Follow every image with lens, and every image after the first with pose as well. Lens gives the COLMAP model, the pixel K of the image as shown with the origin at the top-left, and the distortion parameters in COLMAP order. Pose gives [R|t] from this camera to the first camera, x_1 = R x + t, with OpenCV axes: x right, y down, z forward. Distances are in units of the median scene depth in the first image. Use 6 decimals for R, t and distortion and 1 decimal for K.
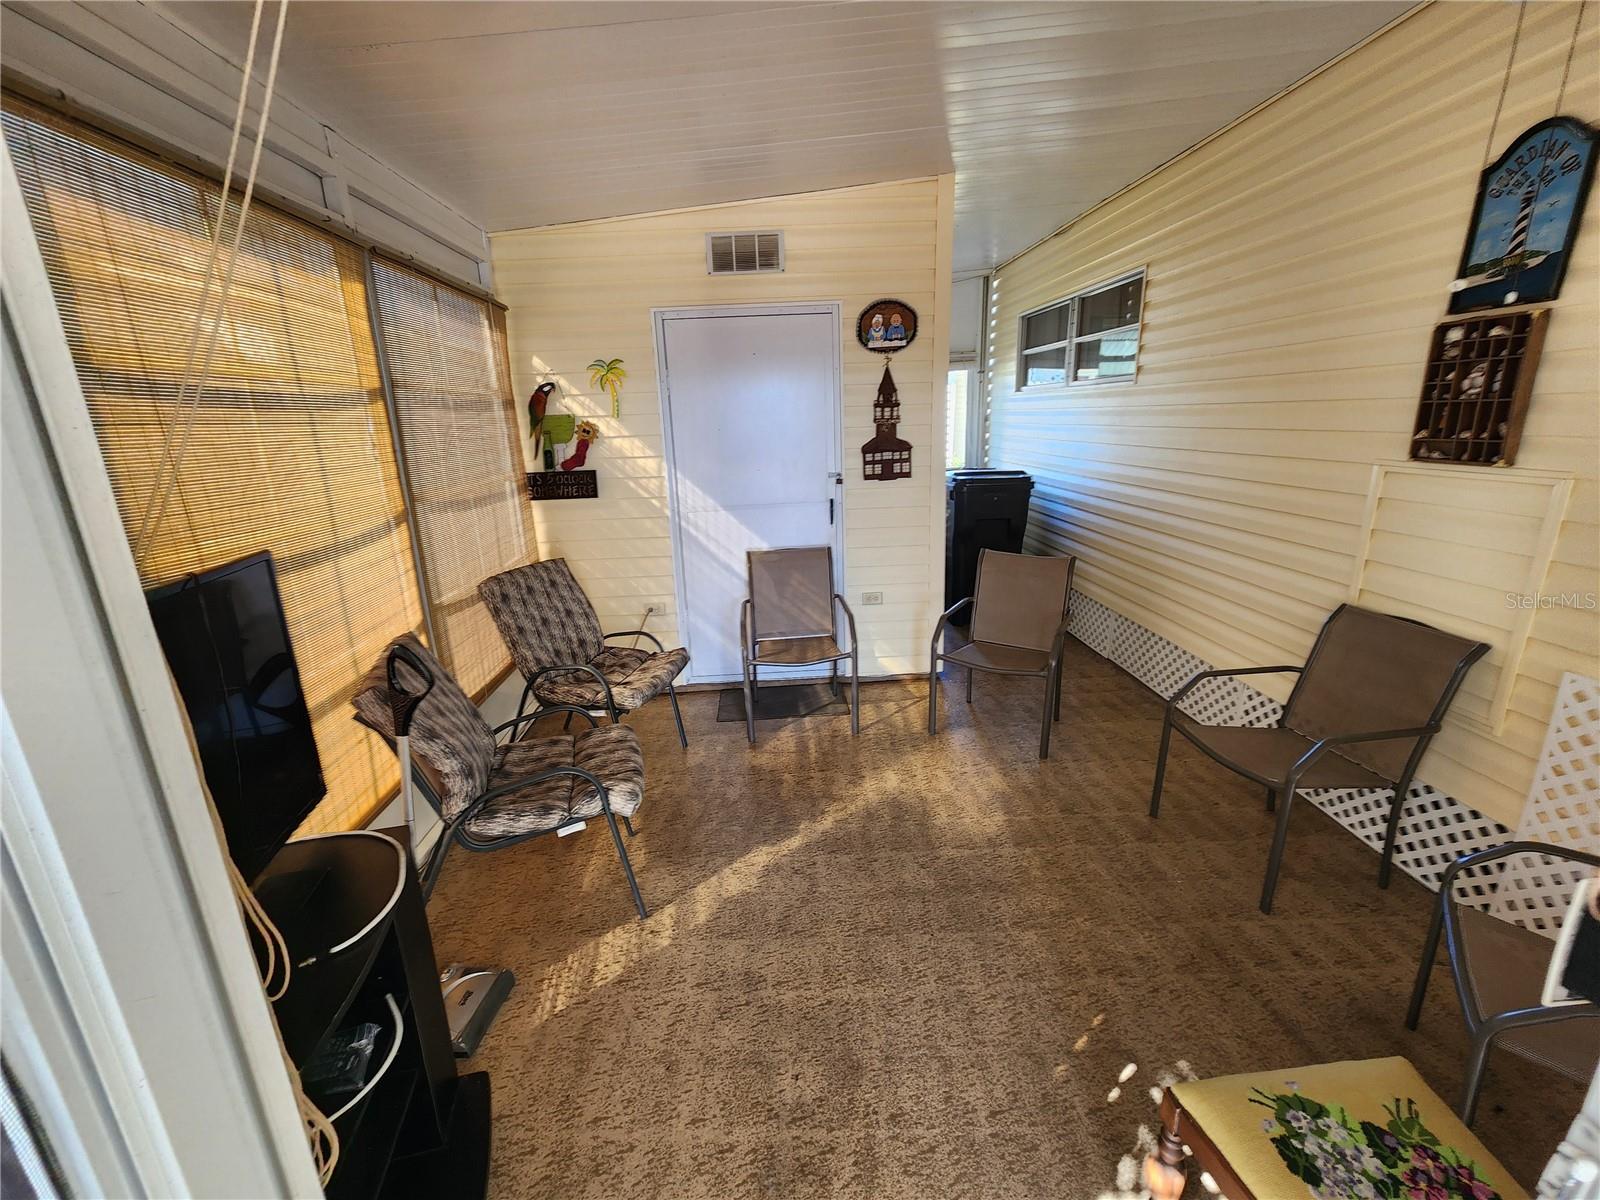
lens RADIAL K [[651.5, 0, 806.0], [0, 651.5, 599.0], [0, 0, 1]] dist [0.002651, 0.000877]
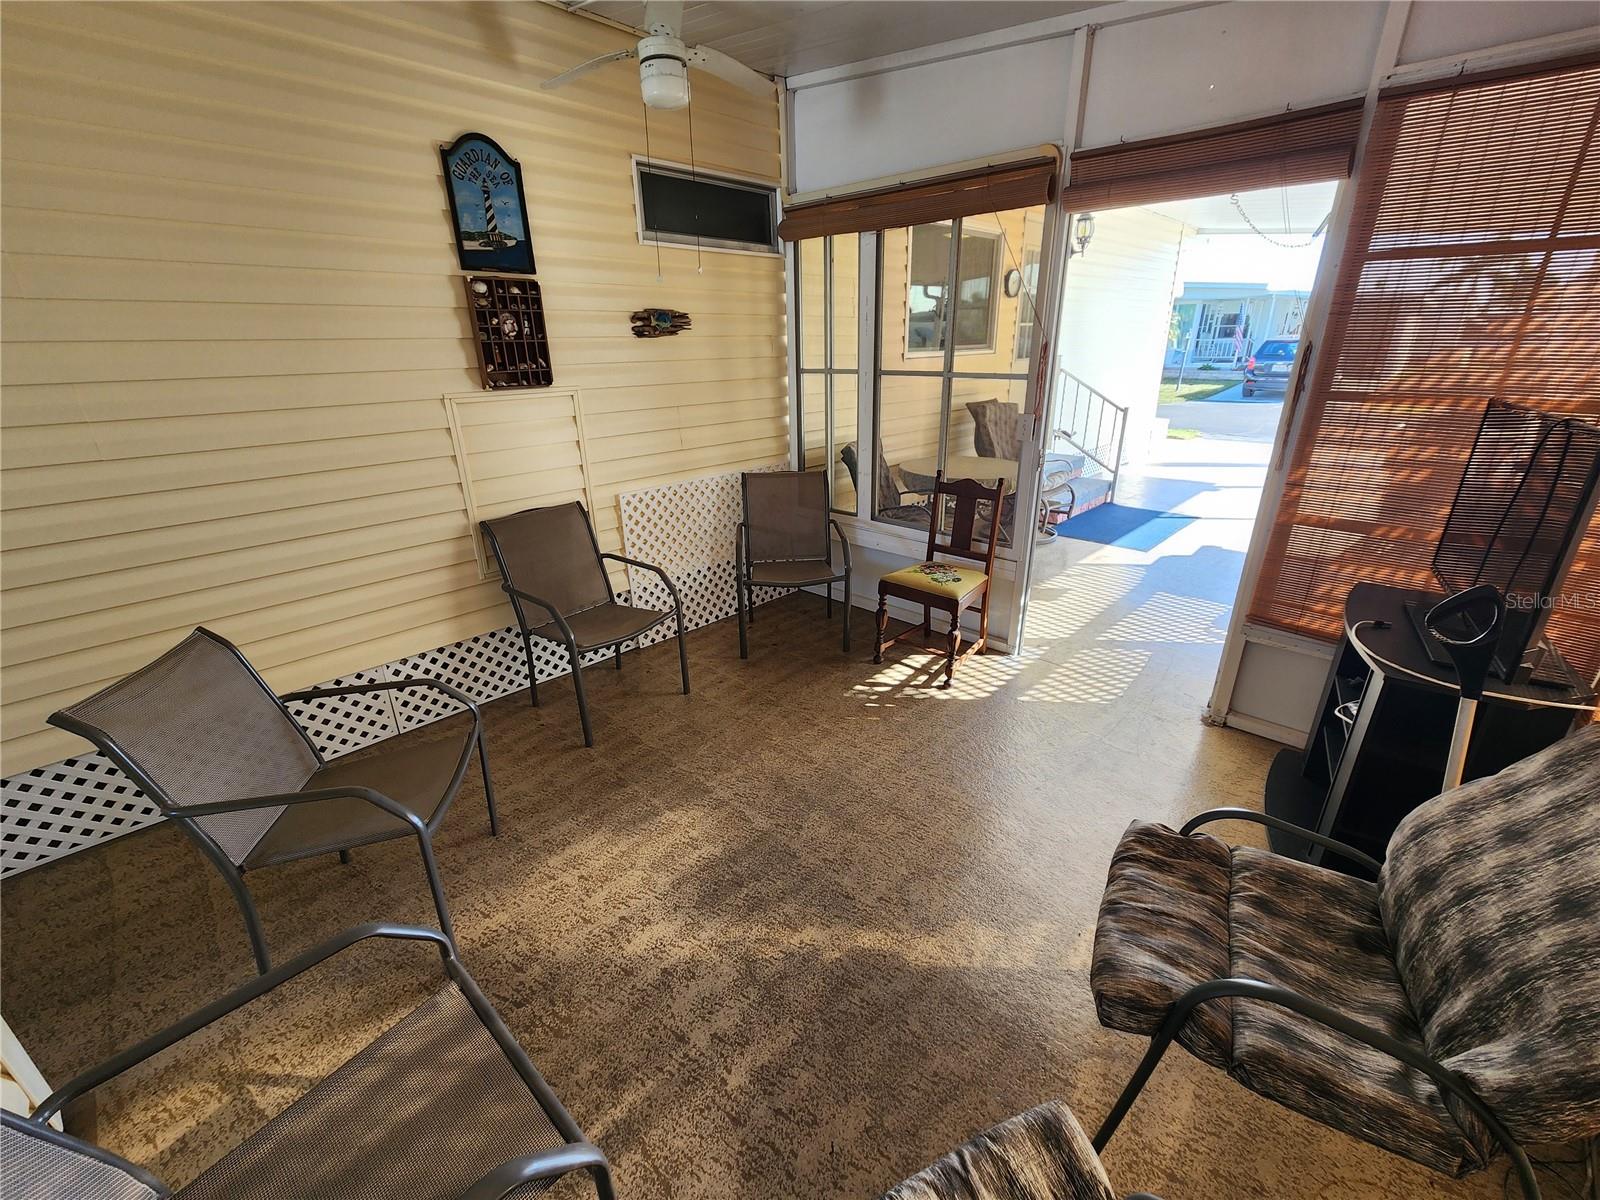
lens RADIAL K [[651.5, 0, 806.0], [0, 651.5, 599.0], [0, 0, 1]] dist [0.002651, 0.000877]
pose [[-0.673321, -0.231098, 0.702306, -0.476948], [0.234073, 0.834405, 0.498978, -0.384859], [-0.701320, 0.500363, -0.507728, 1.511893]]
